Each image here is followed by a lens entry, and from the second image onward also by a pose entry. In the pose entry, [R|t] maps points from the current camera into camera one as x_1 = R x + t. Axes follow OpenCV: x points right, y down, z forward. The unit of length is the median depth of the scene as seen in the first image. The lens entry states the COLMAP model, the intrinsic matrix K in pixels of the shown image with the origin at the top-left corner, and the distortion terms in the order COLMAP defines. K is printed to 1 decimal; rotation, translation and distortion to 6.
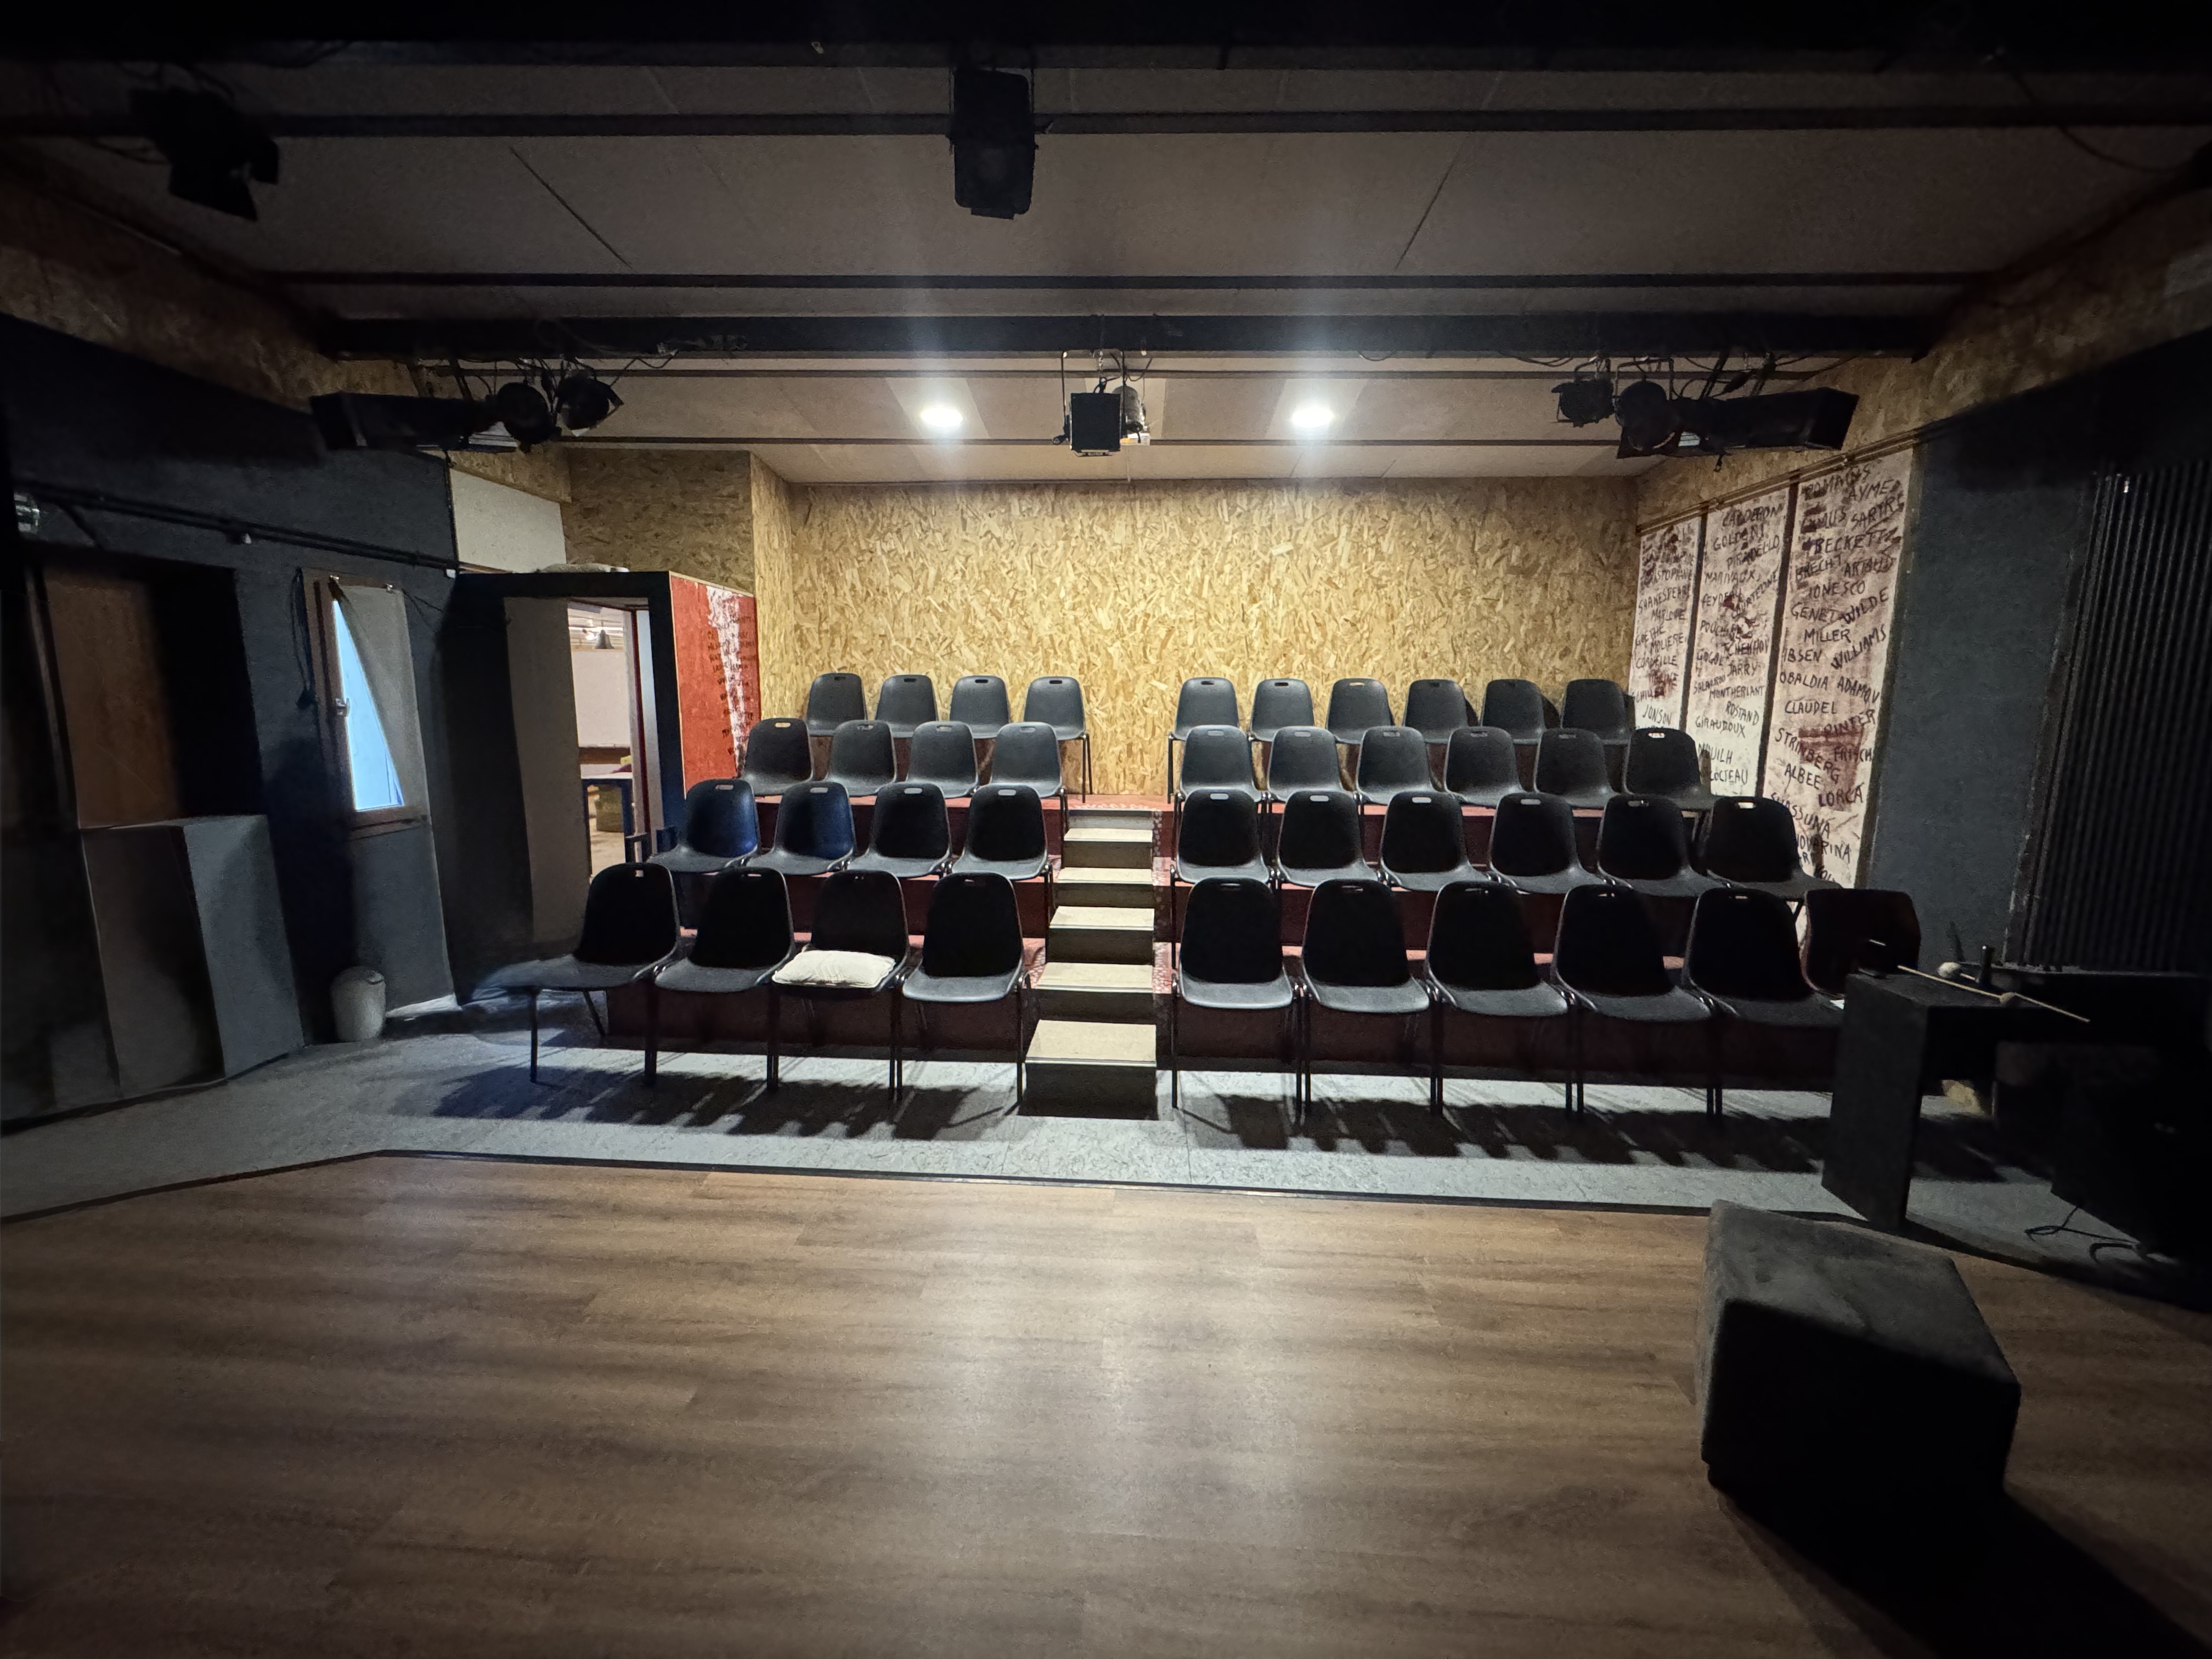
lens RADIAL K [[886.3, 0, 1110.6], [0, 886.3, 830.0], [0, 0, 1]] dist [-0.002162, -0.000735]
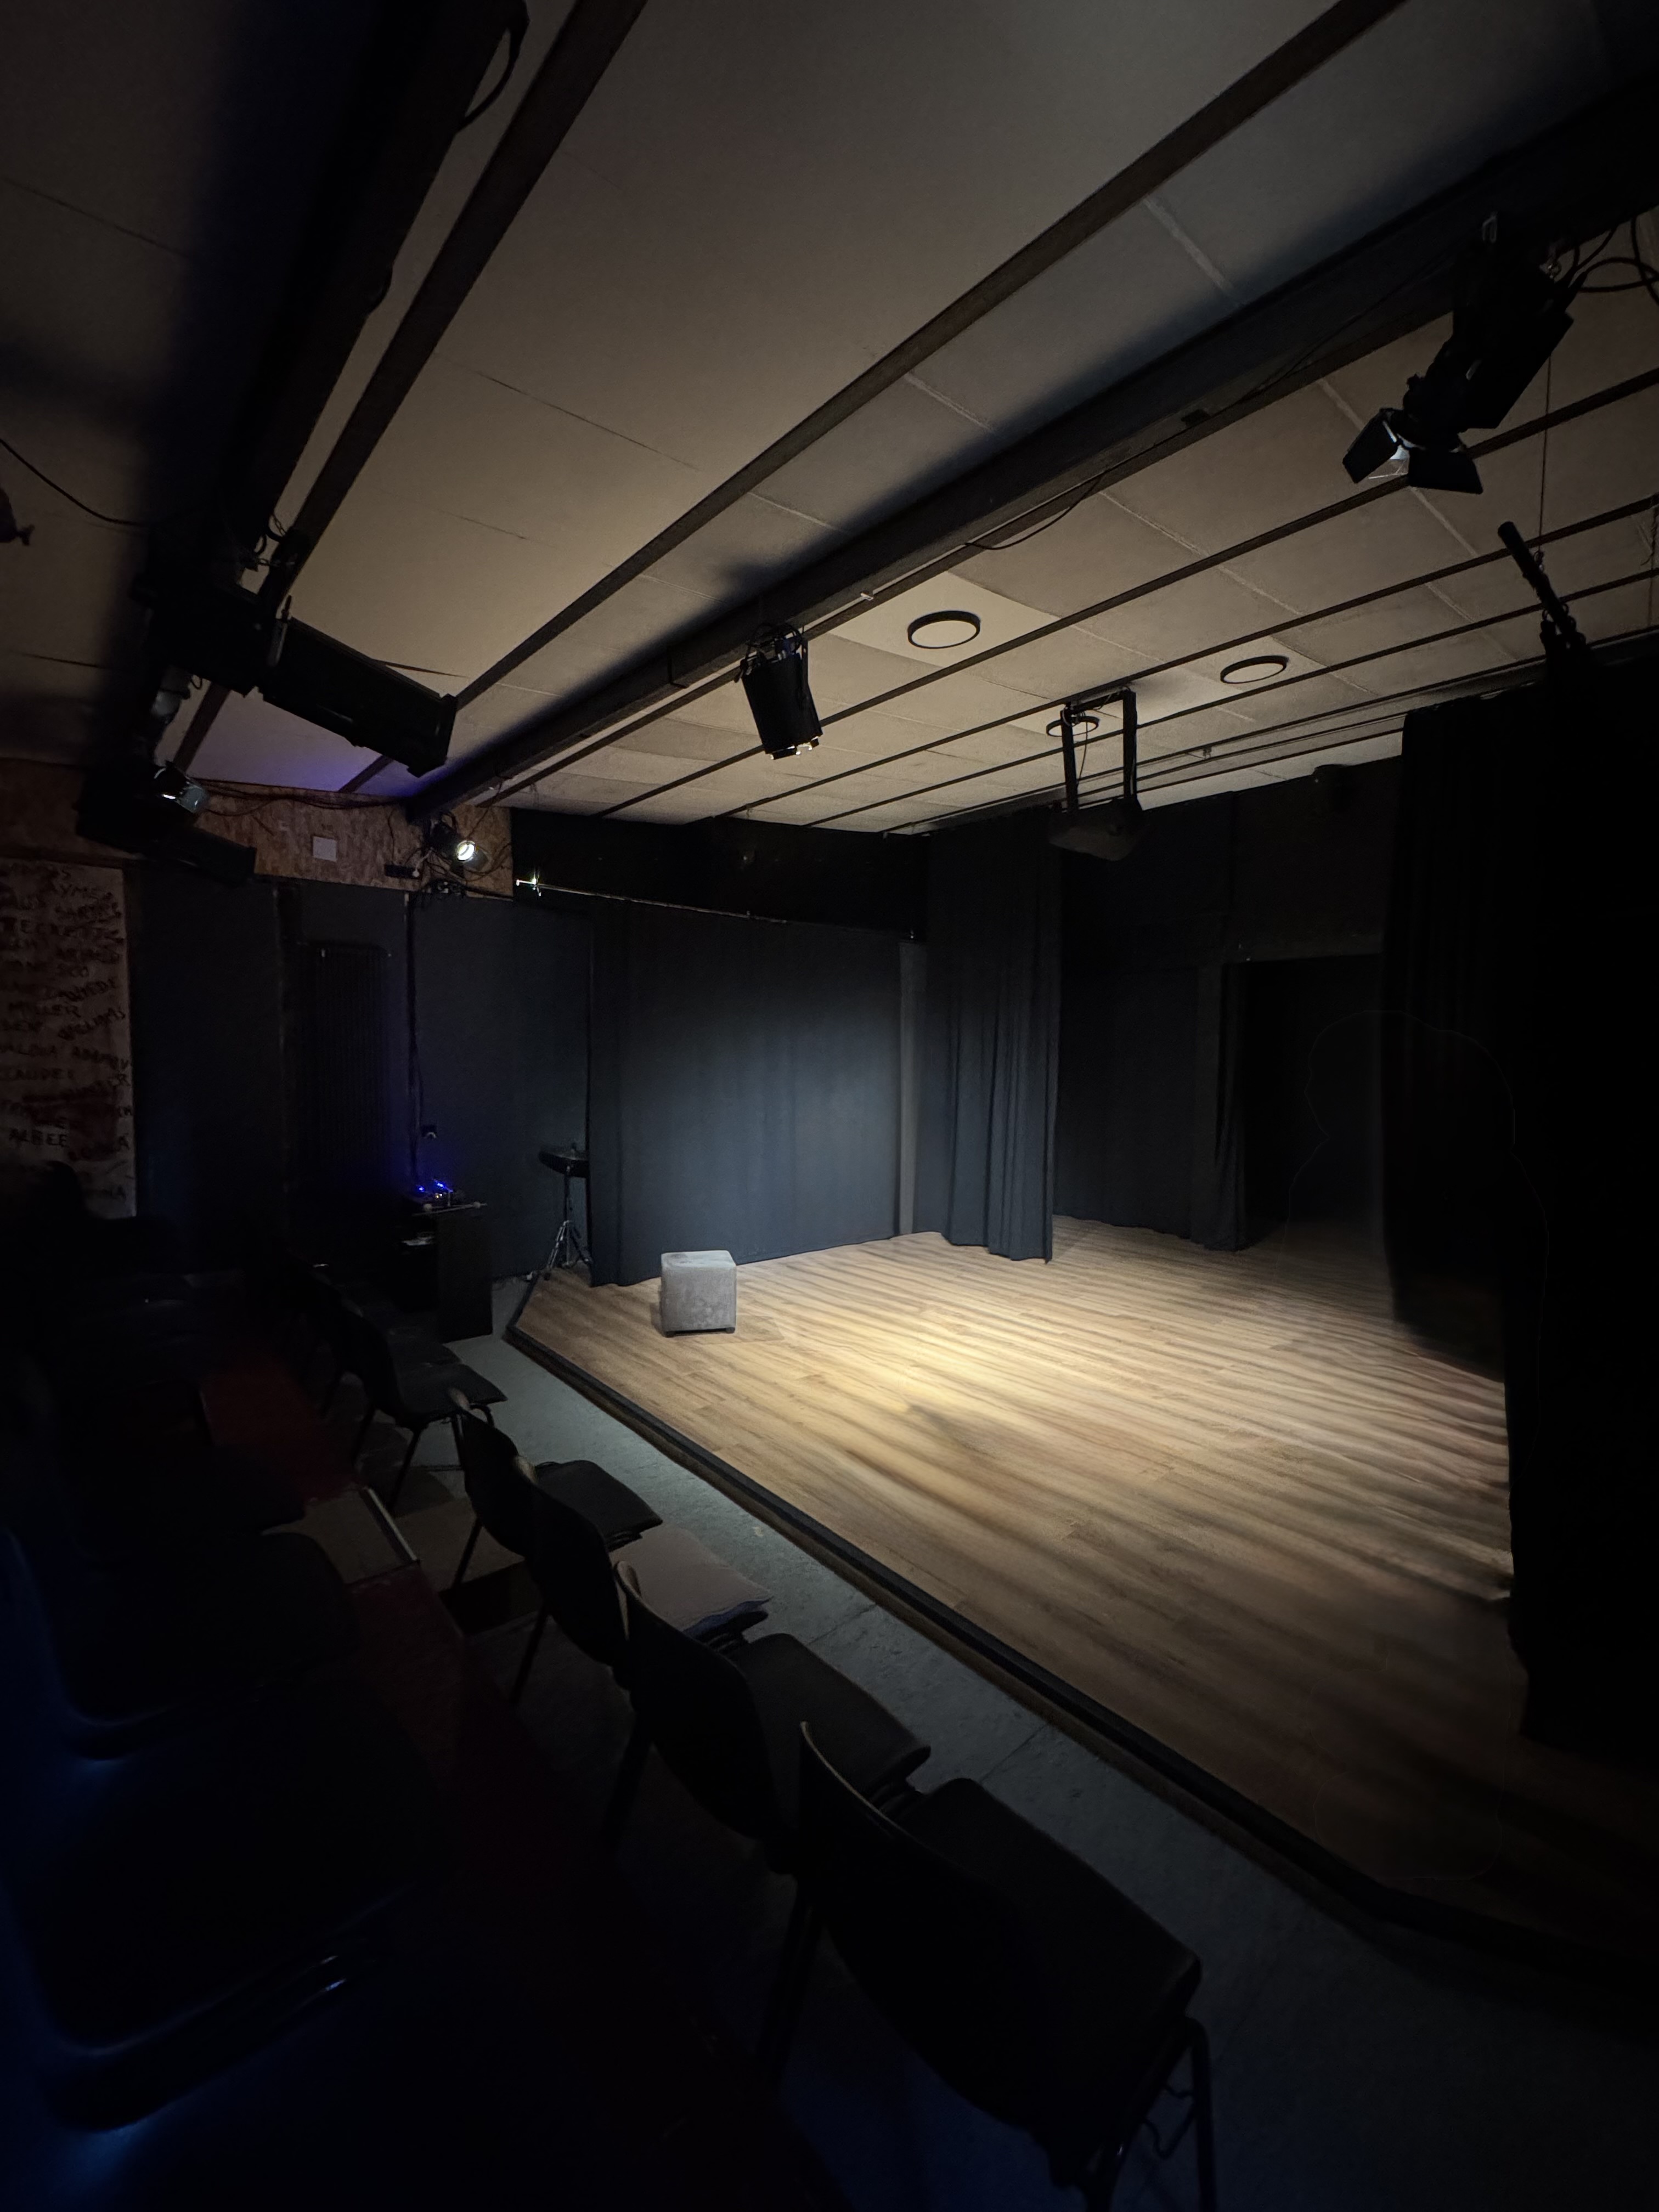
lens RADIAL K [[886.3, 0, 825.4], [0, 886.3, 1100.2], [0, 0, 1]] dist [-0.002162, -0.000735]
pose [[-0.690997, -0.055370, 0.720734, -0.684351], [0.094625, 0.981554, 0.166128, -0.207269], [-0.716637, 0.182993, -0.673011, 1.105436]]
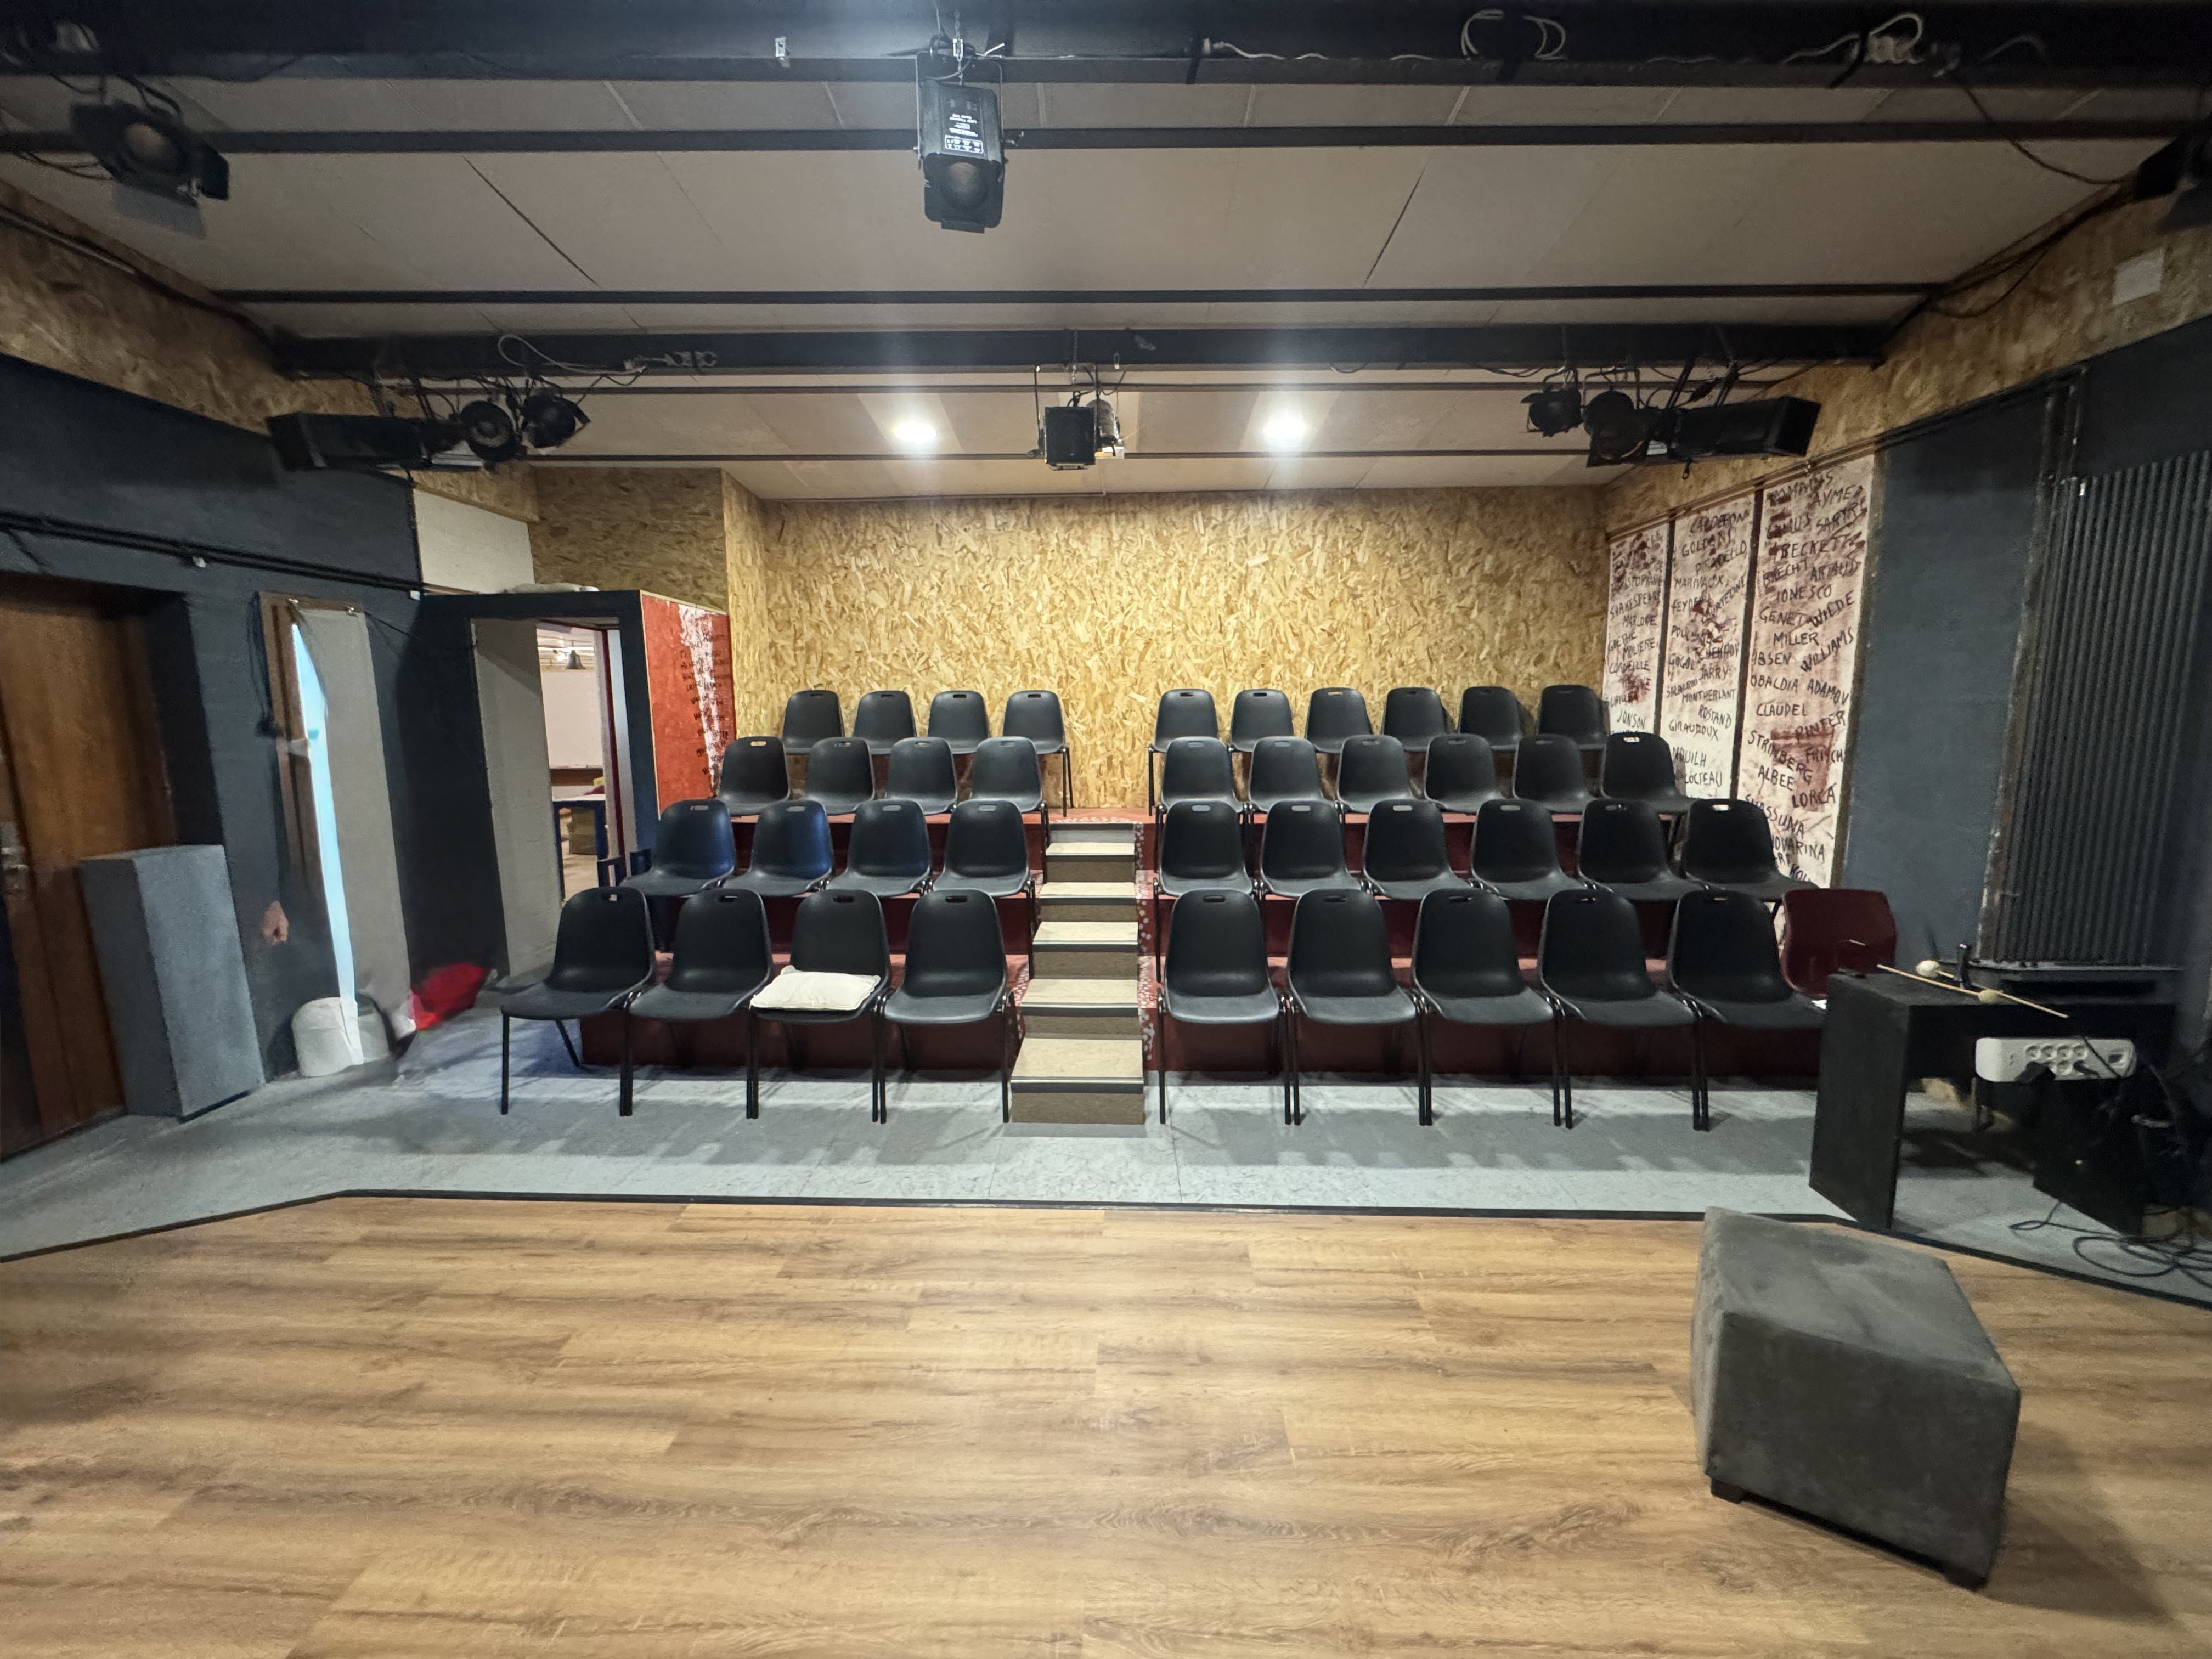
lens RADIAL K [[886.3, 0, 1111.4], [0, 886.3, 830.0], [0, 0, 1]] dist [-0.002162, -0.000735]
pose [[0.999567, -0.018750, 0.022682, -0.001243], [0.019053, 0.999731, -0.013218, -0.002477], [-0.022428, 0.013645, 0.999655, 0.007161]]
